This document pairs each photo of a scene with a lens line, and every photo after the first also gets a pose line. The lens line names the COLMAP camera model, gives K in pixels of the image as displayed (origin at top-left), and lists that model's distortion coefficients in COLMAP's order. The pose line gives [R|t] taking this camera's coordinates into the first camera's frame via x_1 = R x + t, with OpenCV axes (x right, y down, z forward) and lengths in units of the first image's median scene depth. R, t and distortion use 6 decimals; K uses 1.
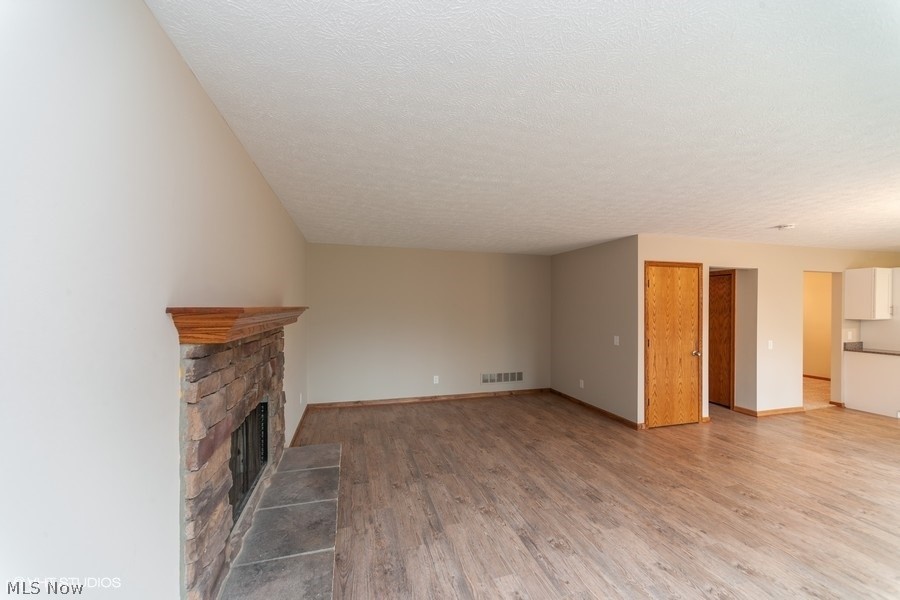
lens RADIAL K [[348.9, 0, 455.5], [0, 348.9, 304.7], [0, 0, 1]] dist [0.006899, -0.000418]
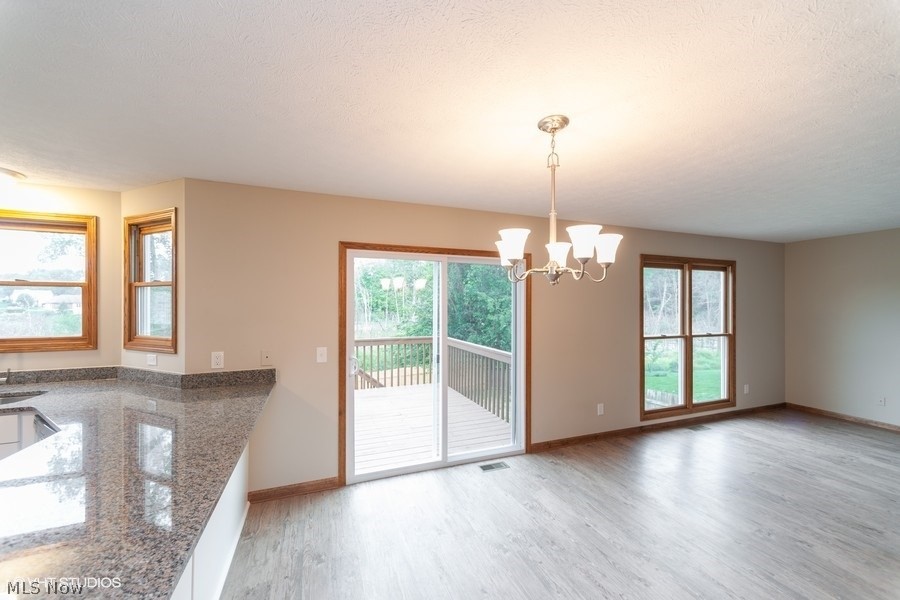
lens RADIAL K [[348.9, 0, 452.8], [0, 348.9, 303.5], [0, 0, 1]] dist [0.006899, -0.000418]
pose [[-0.996559, -0.010077, -0.082273, 1.532071], [-0.009498, 0.999927, -0.007425, 0.017997], [0.082341, -0.006618, -0.996582, 1.249658]]
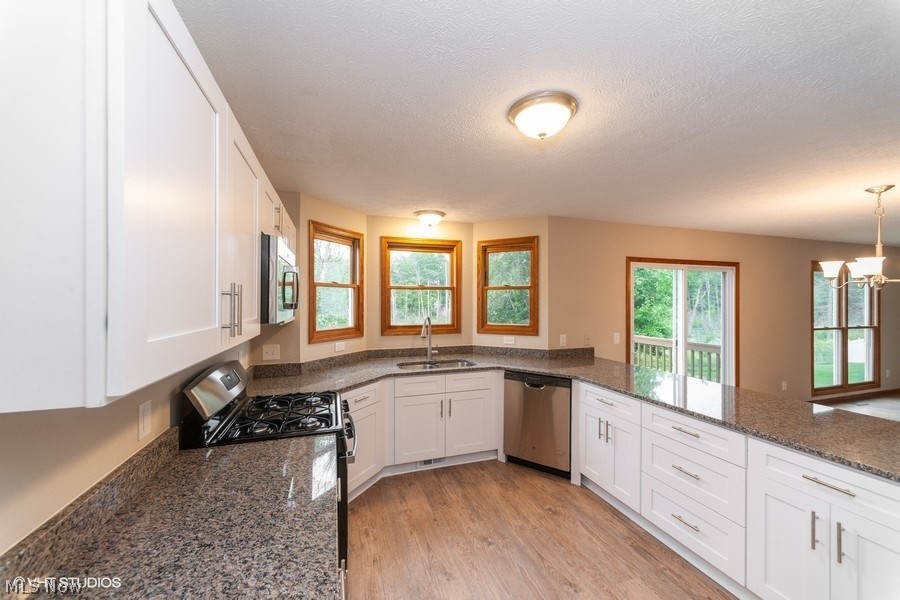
lens RADIAL K [[348.9, 0, 449.0], [0, 348.9, 300.5], [0, 0, 1]] dist [0.006899, -0.000418]
pose [[-0.999401, -0.008676, -0.033490, 2.431335], [-0.008467, 0.999944, -0.006373, 0.024419], [0.033544, -0.006086, -0.999419, 1.558159]]
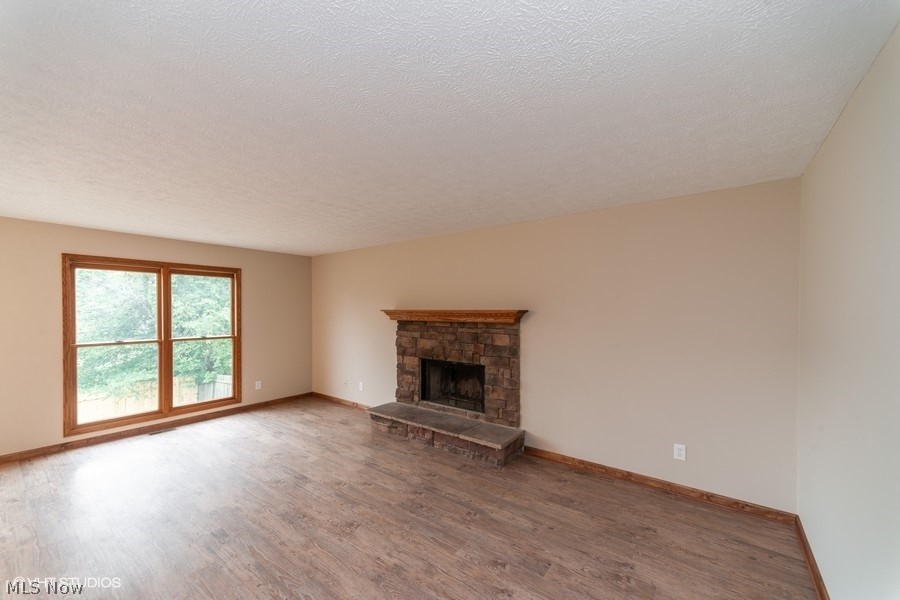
lens RADIAL K [[348.9, 0, 451.3], [0, 348.9, 312.5], [0, 0, 1]] dist [0.006899, -0.000418]
pose [[-0.807672, -0.000790, -0.589631, 0.383890], [-0.002369, 0.999995, 0.001905, 0.010340], [0.589627, 0.002935, -0.807671, 1.739907]]
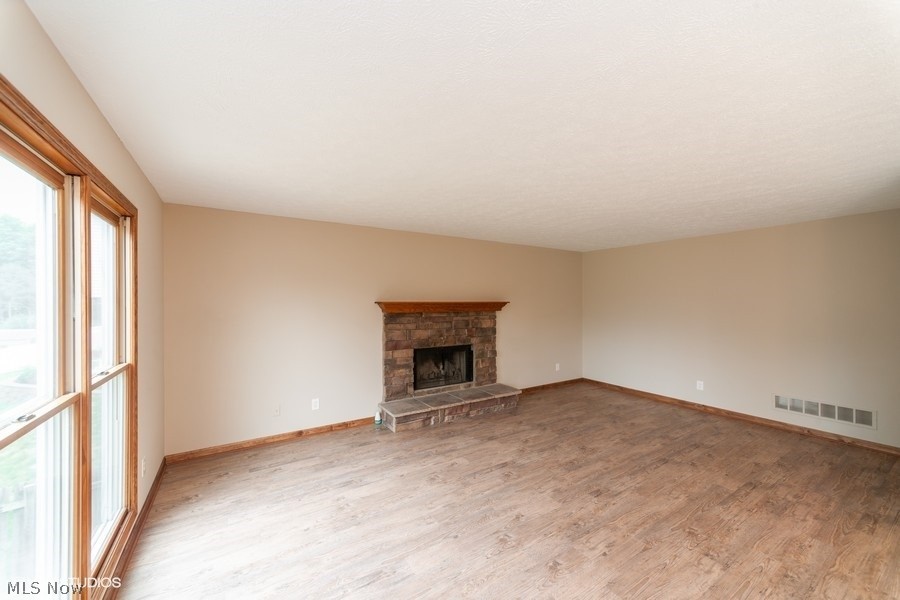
lens RADIAL K [[348.9, 0, 450.5], [0, 348.9, 301.4], [0, 0, 1]] dist [0.006899, -0.000418]
pose [[0.271144, -0.005432, -0.962523, 1.072923], [0.005930, 0.999975, -0.003973, 0.008345], [0.962521, -0.004630, 0.271169, 0.287768]]
